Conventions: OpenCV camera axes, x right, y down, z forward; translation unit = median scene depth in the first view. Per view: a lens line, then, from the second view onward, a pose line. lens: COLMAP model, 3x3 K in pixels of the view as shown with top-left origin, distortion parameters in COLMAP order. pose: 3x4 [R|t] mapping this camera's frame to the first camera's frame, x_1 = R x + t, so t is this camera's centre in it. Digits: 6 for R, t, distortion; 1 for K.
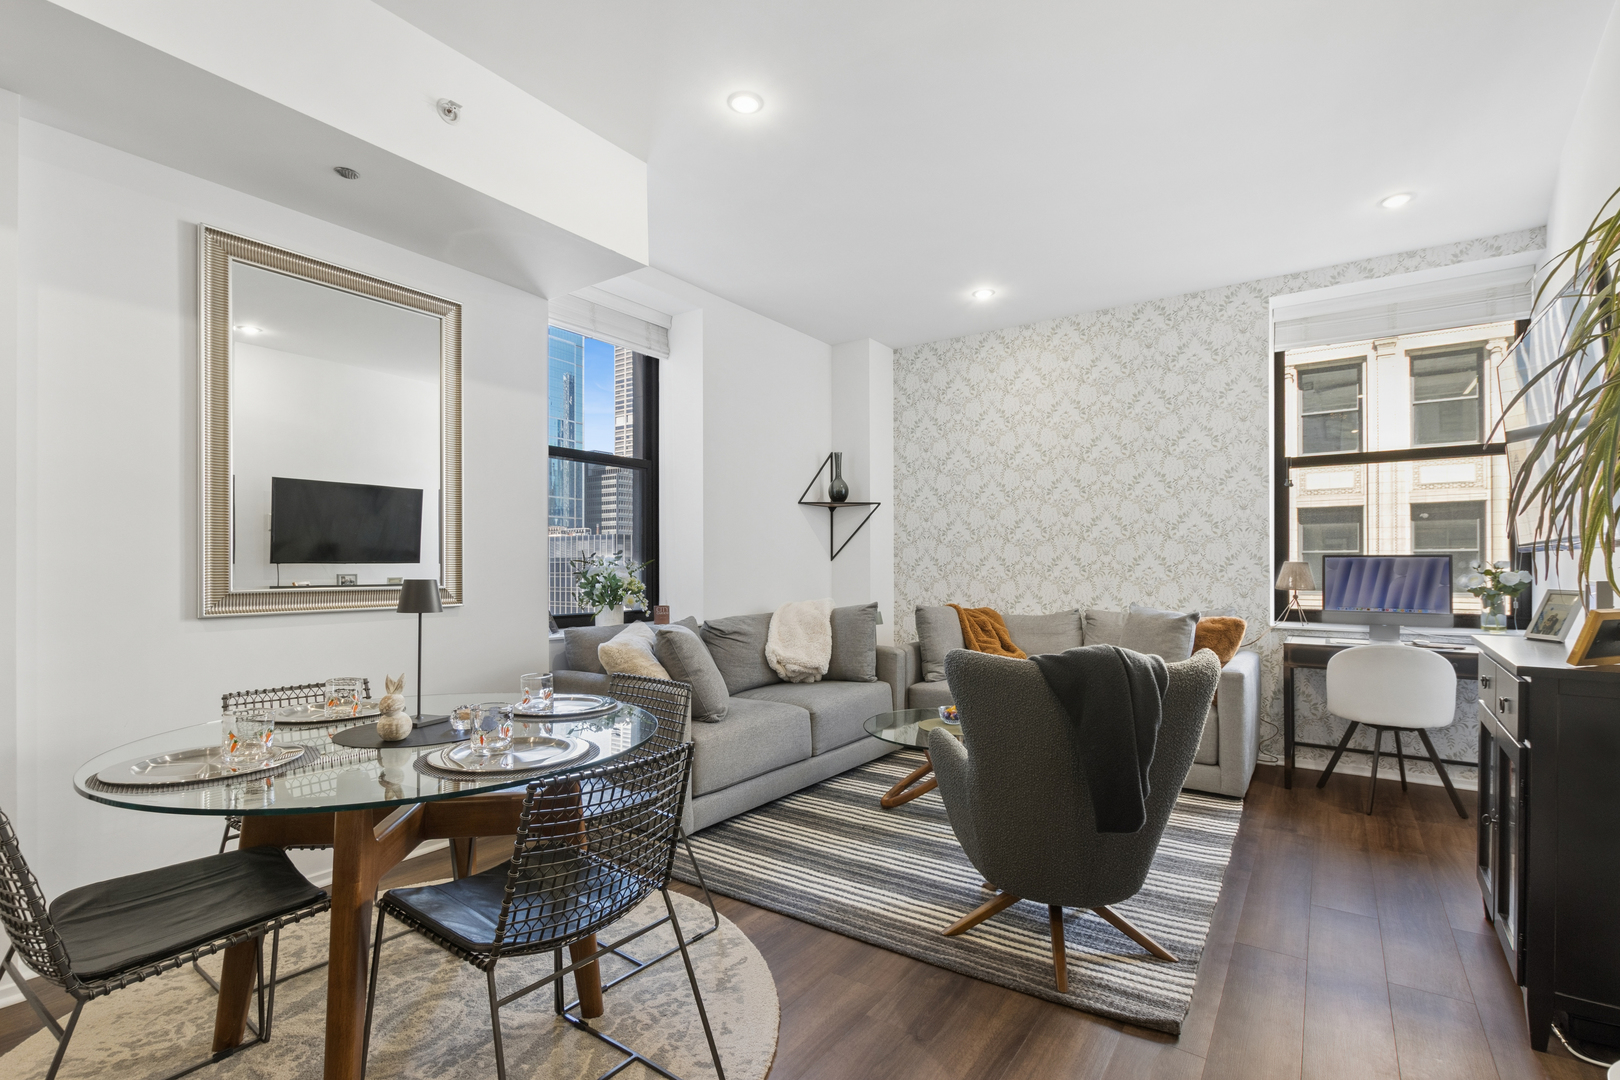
lens RADIAL K [[740.8, 0, 798.9], [0, 740.8, 558.1], [0, 0, 1]] dist [-0.000852, -0.002128]
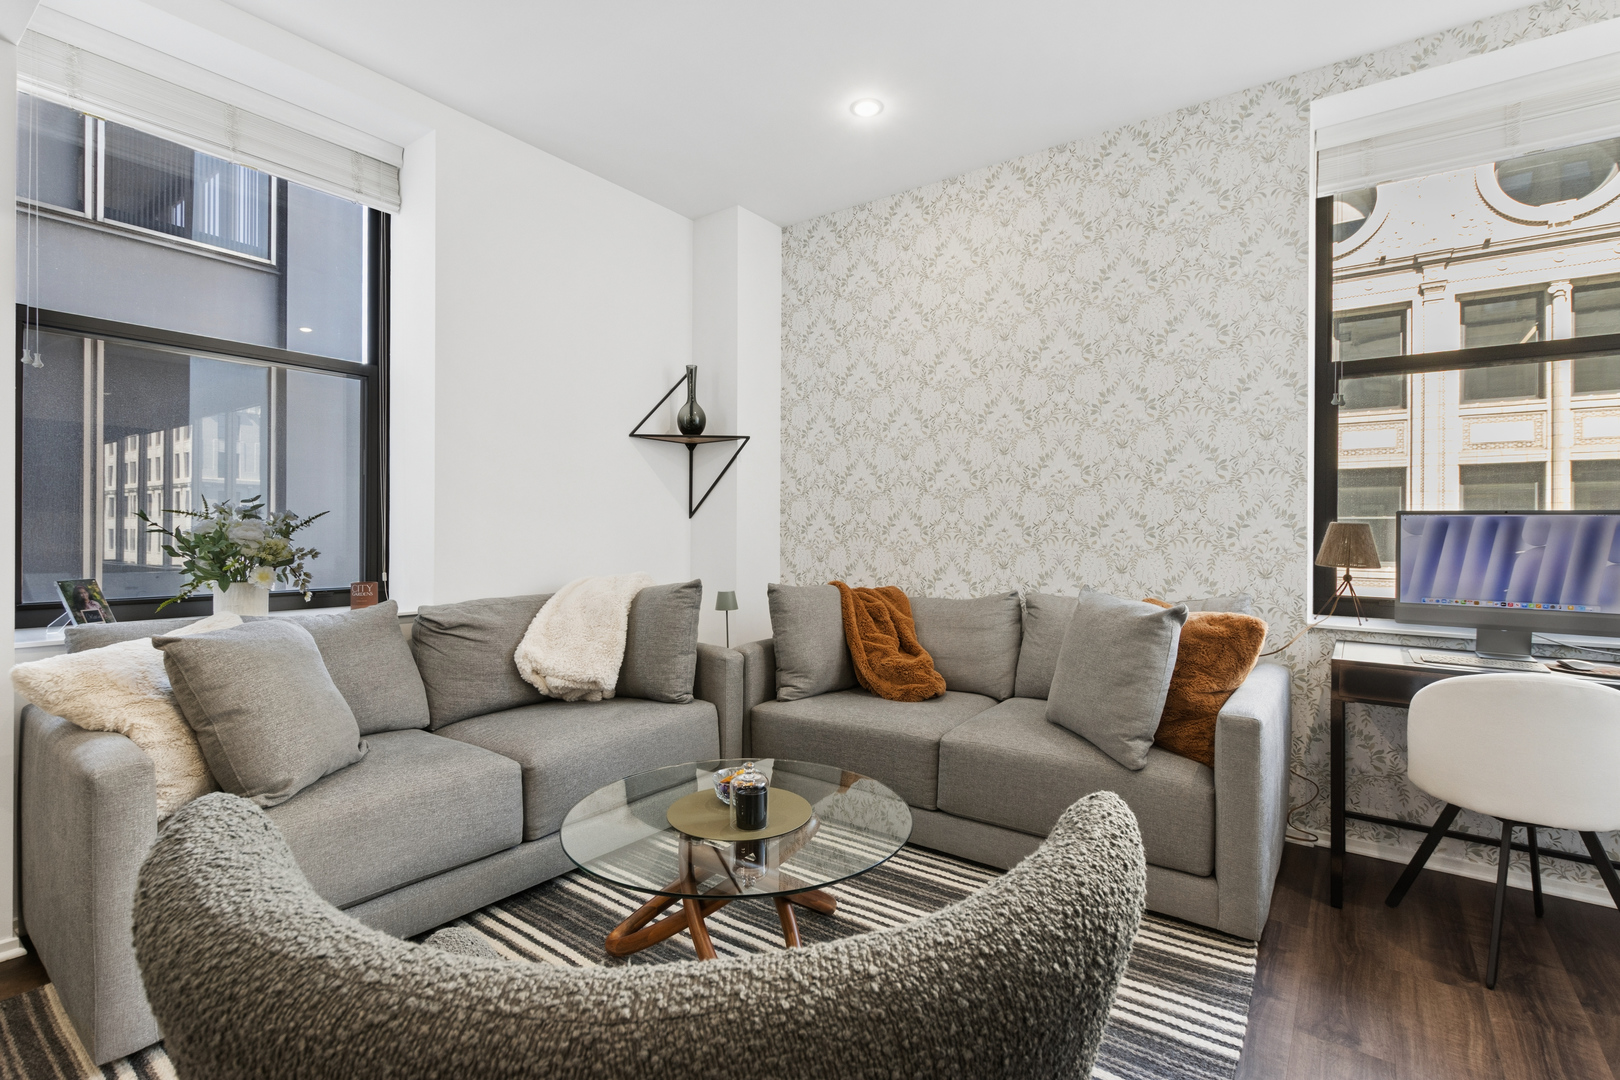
lens RADIAL K [[740.8, 0, 810.0], [0, 740.8, 524.1], [0, 0, 1]] dist [-0.000852, -0.002128]
pose [[0.999801, 0.007710, -0.018378, 0.215002], [-0.007663, 0.999967, 0.002672, 0.007886], [0.018398, -0.002531, 0.999828, 0.347158]]
